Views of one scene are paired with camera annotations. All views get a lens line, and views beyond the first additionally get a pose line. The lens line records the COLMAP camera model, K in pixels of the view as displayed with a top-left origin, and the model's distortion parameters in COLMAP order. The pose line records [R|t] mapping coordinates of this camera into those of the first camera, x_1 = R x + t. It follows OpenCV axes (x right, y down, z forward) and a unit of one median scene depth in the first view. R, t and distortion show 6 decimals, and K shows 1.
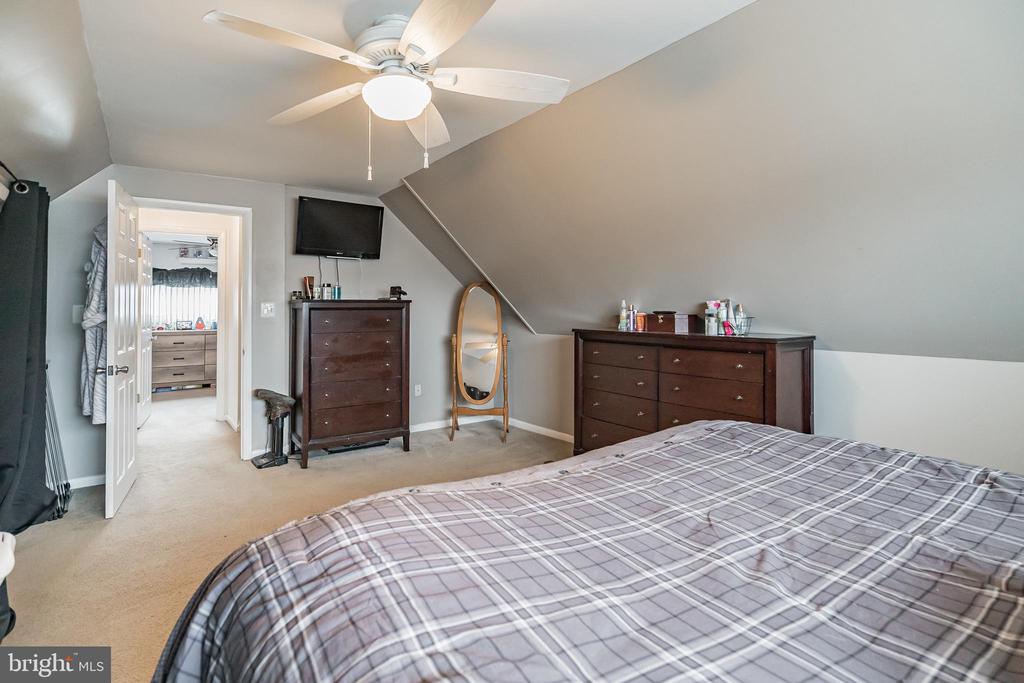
lens RADIAL K [[448.8, 0, 510.7], [0, 448.8, 305.1], [0, 0, 1]] dist [-0.000811, 0.000022]
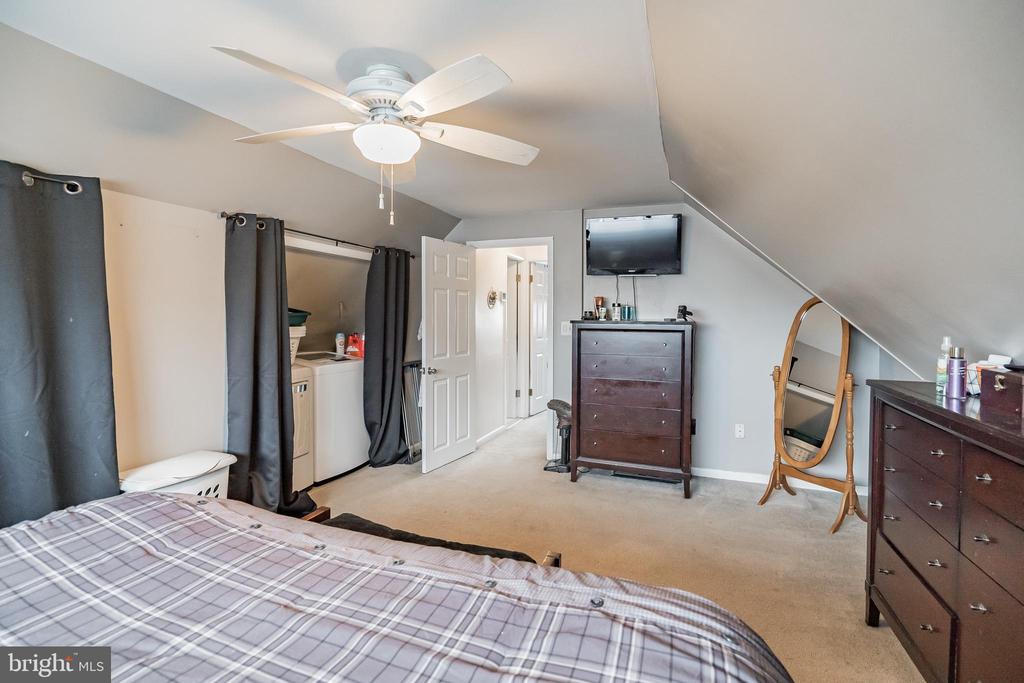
lens RADIAL K [[471.8, 0, 509.7], [0, 471.8, 334.1], [0, 0, 1]] dist [0.000923, 0.000180]
pose [[0.591164, 0.040155, -0.805551, 0.309503], [-0.008181, 0.999007, 0.043795, -0.026485], [0.806510, -0.019299, 0.590906, 0.218875]]
